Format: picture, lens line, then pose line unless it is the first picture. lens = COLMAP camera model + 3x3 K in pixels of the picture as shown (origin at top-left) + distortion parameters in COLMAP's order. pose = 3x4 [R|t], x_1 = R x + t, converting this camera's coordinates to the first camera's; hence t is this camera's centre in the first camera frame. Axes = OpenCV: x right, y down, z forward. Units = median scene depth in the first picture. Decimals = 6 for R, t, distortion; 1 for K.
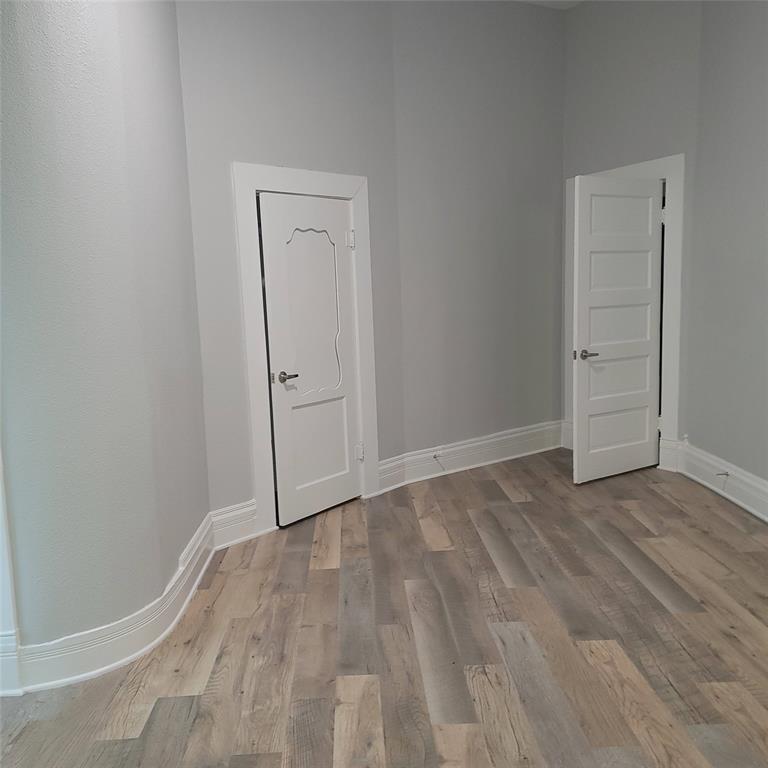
lens RADIAL K [[763.5, 0, 383.4], [0, 763.5, 384.1], [0, 0, 1]] dist [0.049544, 0.000000]
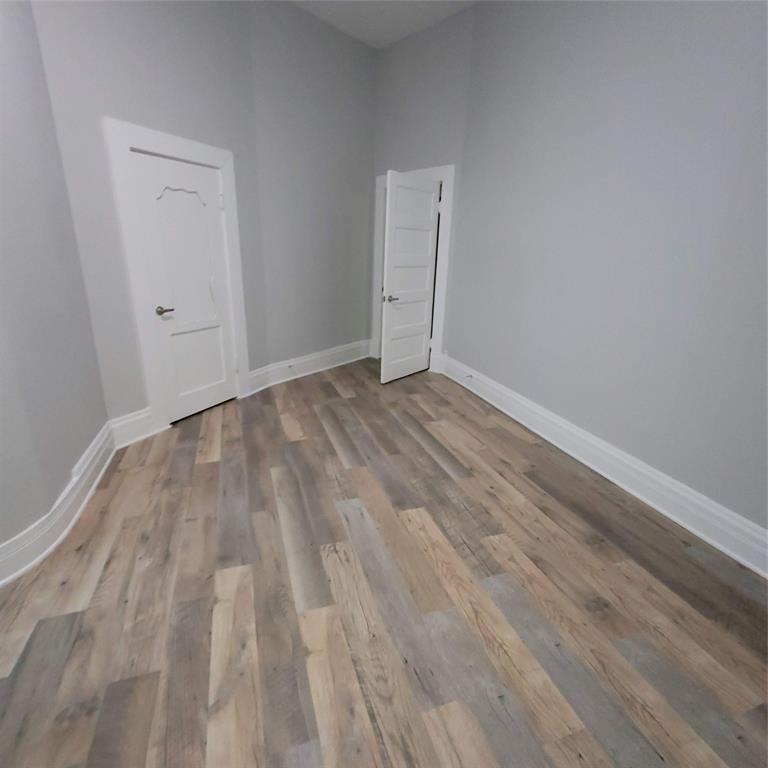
lens RADIAL K [[416.9, 0, 380.7], [0, 416.9, 388.5], [0, 0, 1]] dist [-0.009308, 0.003995]
pose [[0.958343, -0.031815, 0.283842, 0.010459], [-0.022378, 0.982358, 0.185667, -0.025801], [-0.284741, -0.184285, 0.940724, 0.303706]]
